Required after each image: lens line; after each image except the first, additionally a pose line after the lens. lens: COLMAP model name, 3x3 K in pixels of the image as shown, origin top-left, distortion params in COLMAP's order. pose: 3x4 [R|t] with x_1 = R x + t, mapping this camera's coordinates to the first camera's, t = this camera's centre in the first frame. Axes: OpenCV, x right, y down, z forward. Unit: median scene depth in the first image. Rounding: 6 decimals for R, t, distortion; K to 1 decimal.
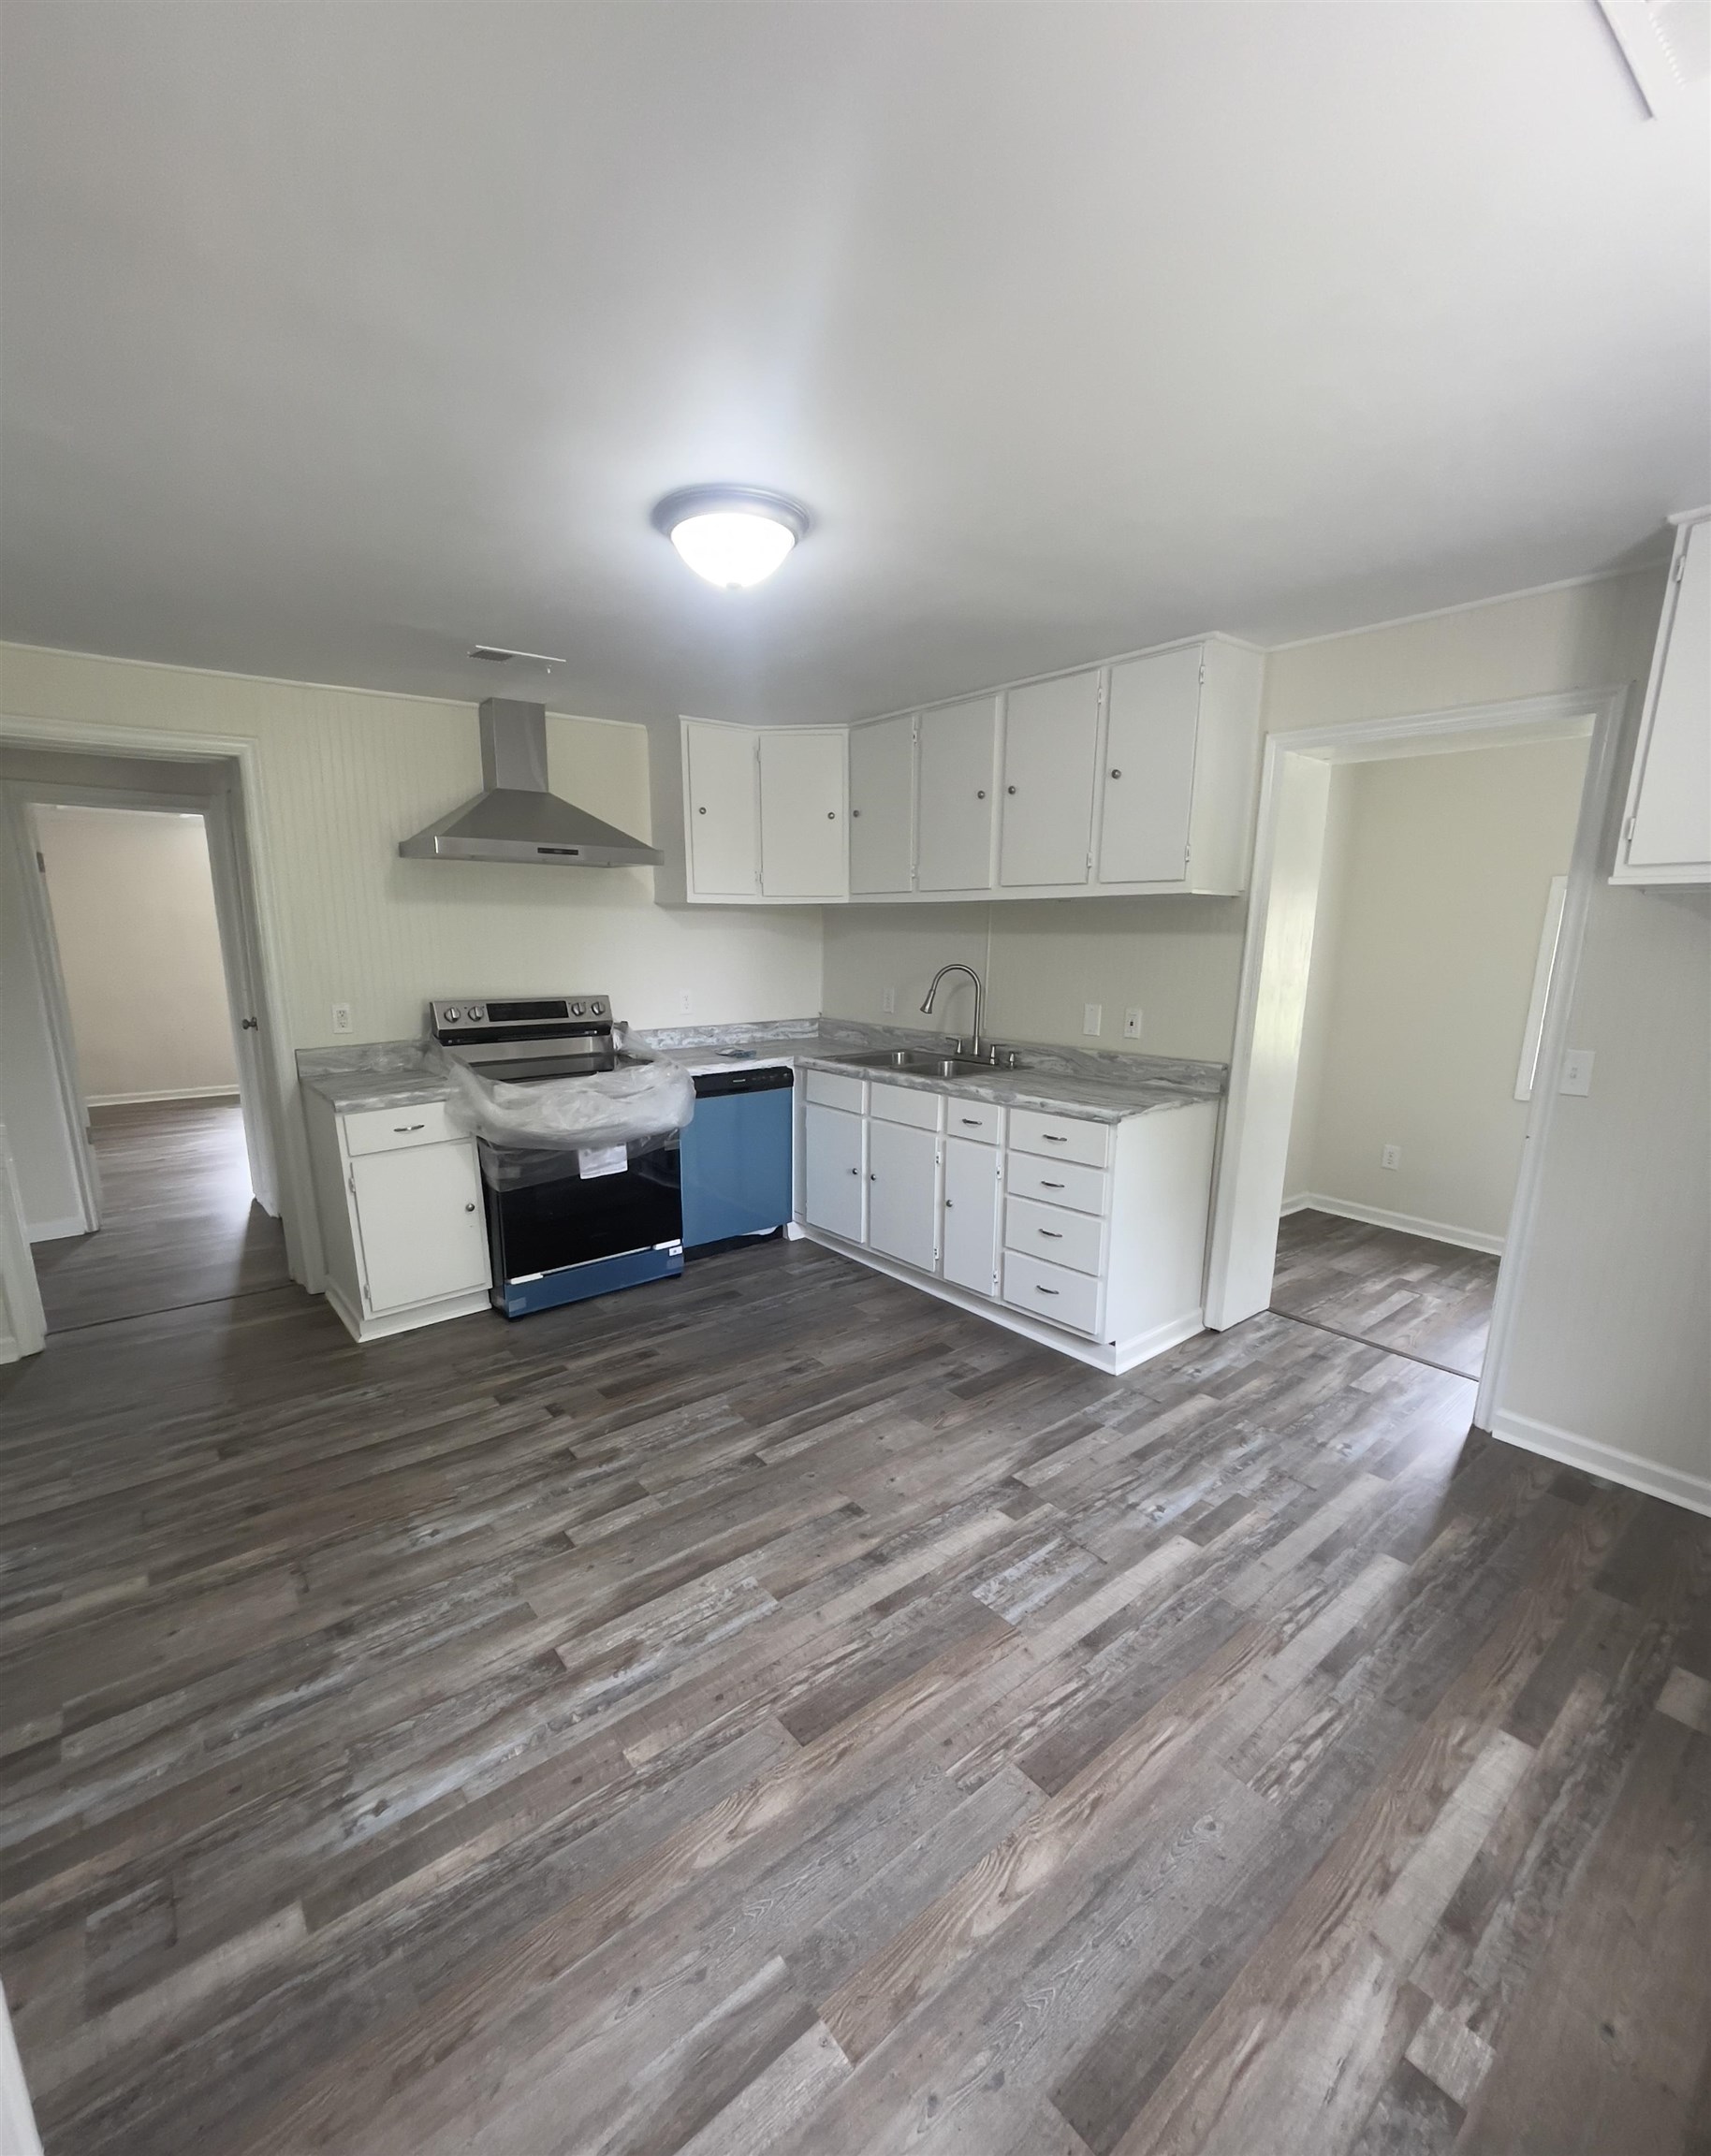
lens RADIAL K [[896.6, 0, 878.0], [0, 896.6, 1147.2], [0, 0, 1]] dist [0.009940, -0.000045]
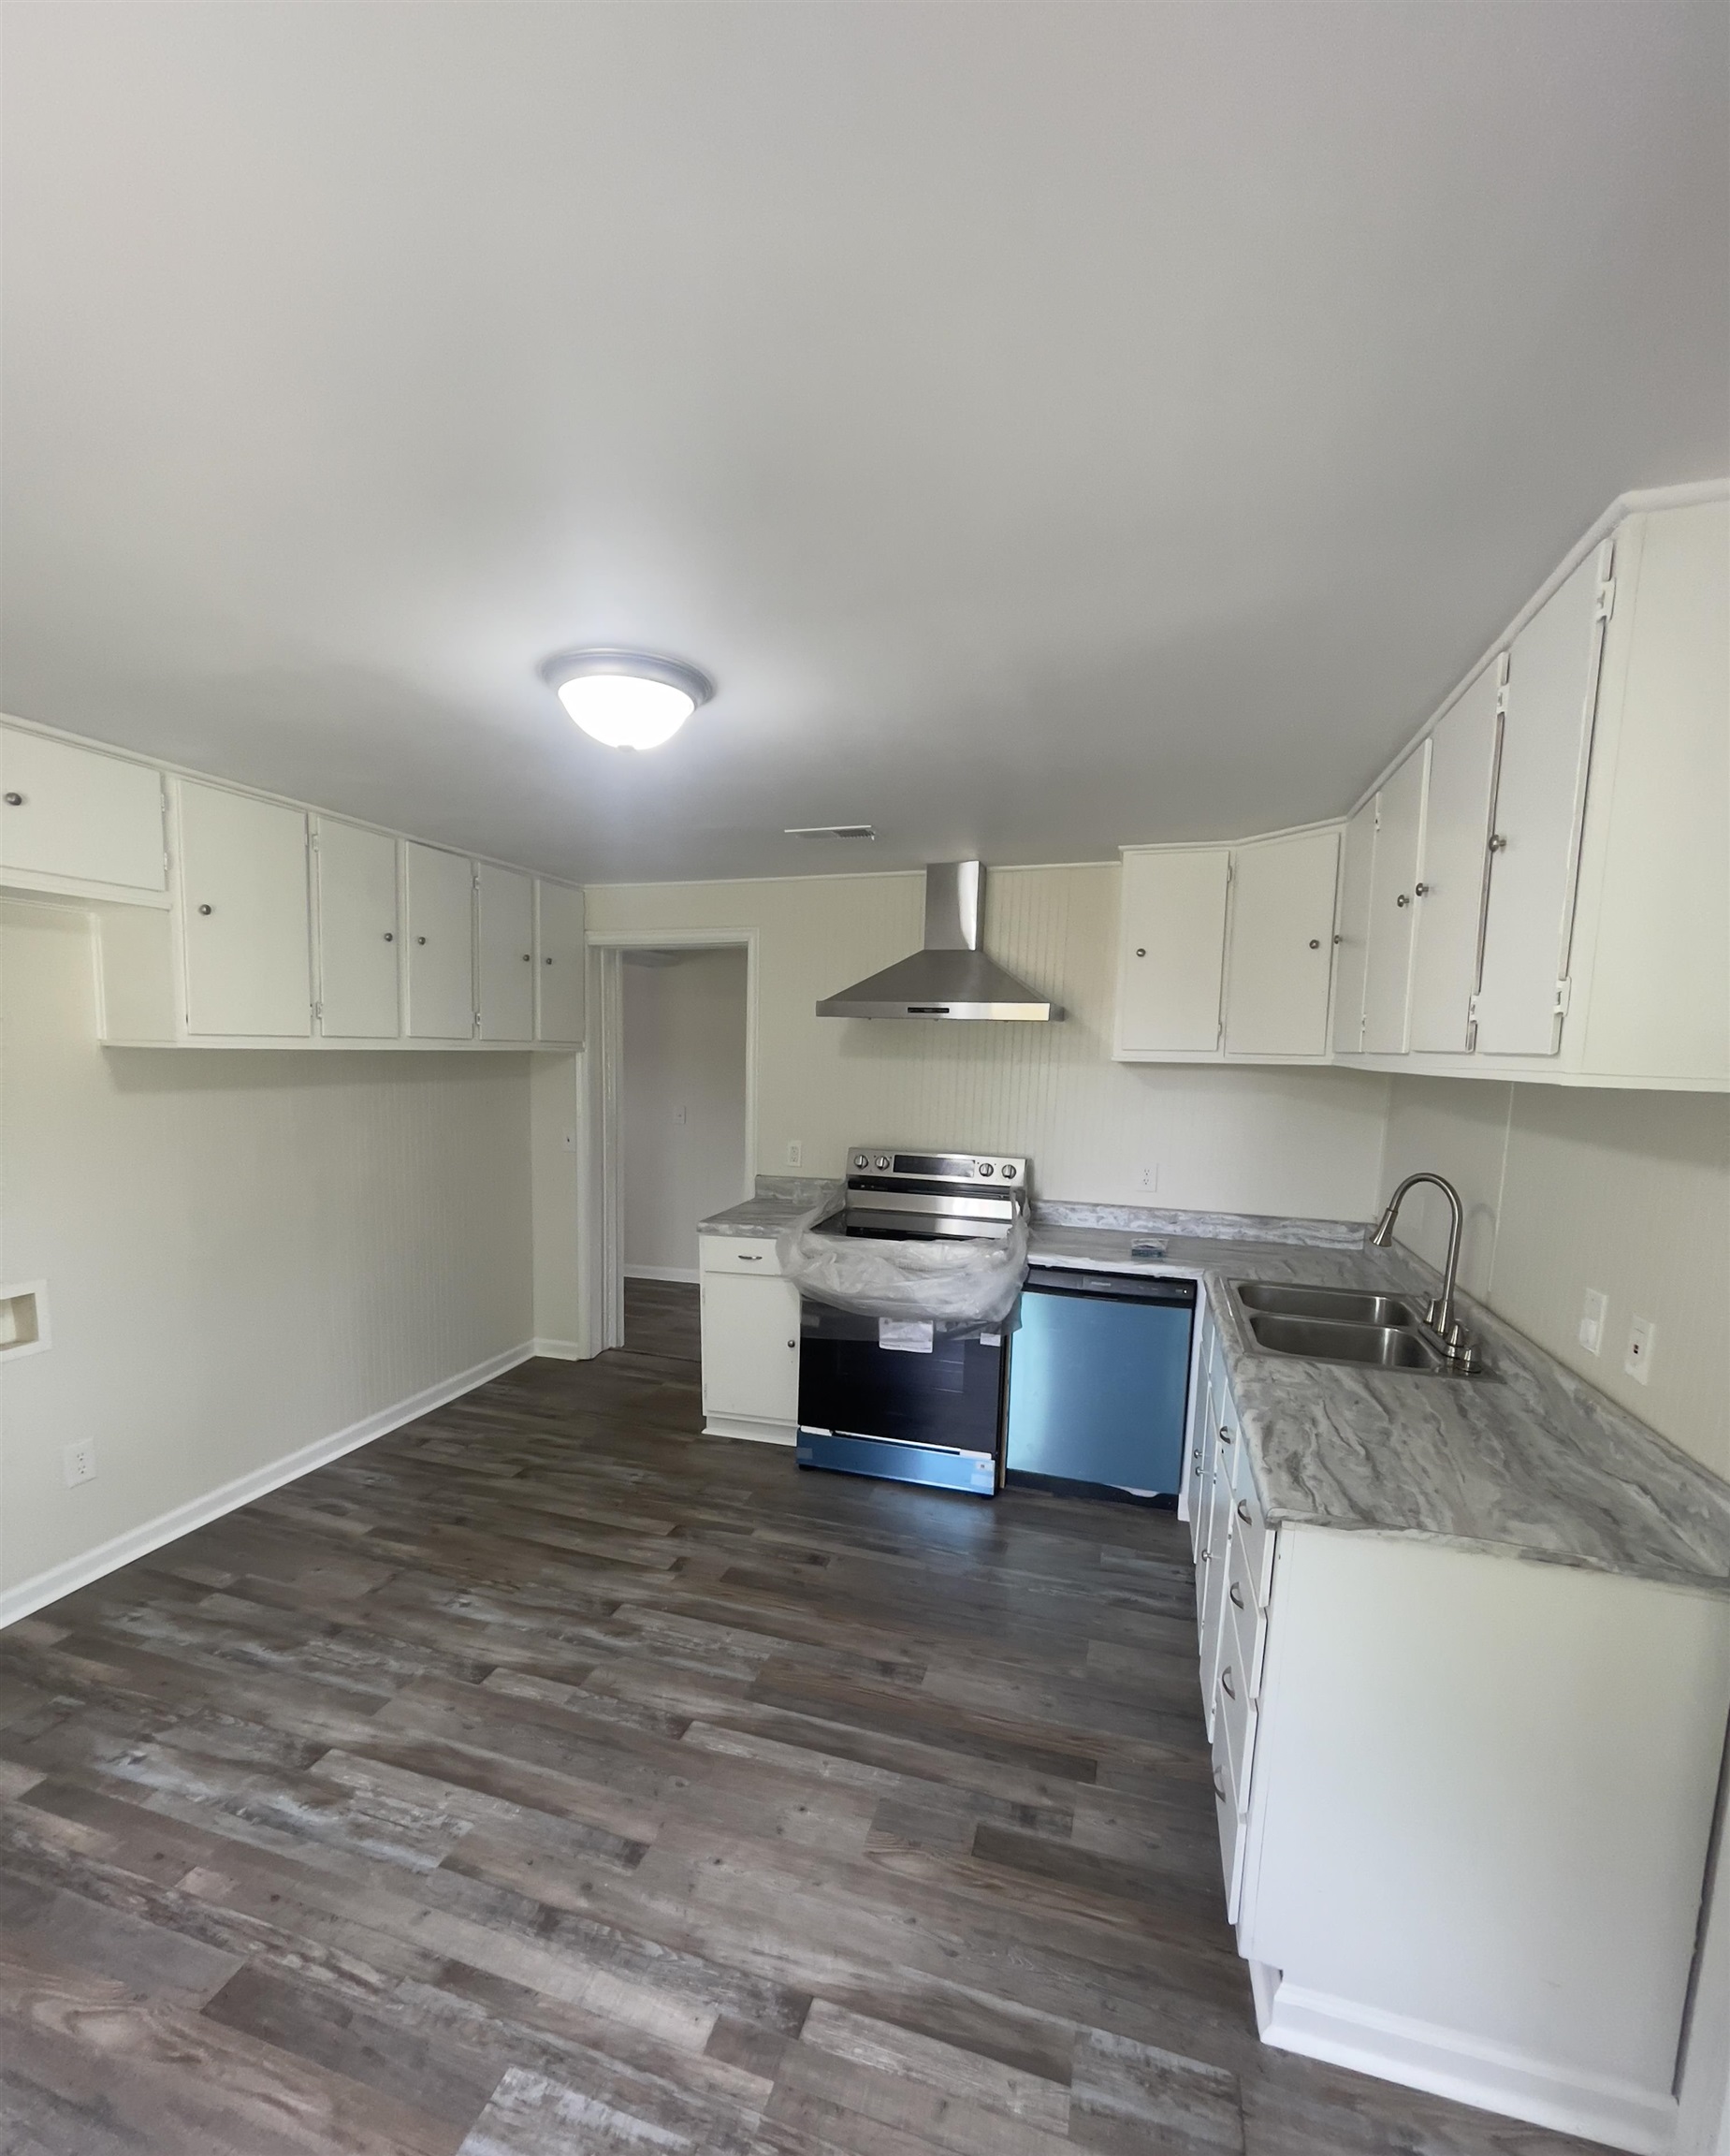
lens RADIAL K [[972.5, 0, 869.7], [0, 972.5, 1145.3], [0, 0, 1]] dist [-0.019952, 0.023414]
pose [[0.547021, 0.101738, -0.830914, 0.650301], [-0.222031, 0.974670, -0.026832, -0.191484], [0.807137, 0.199166, 0.555754, 0.532404]]
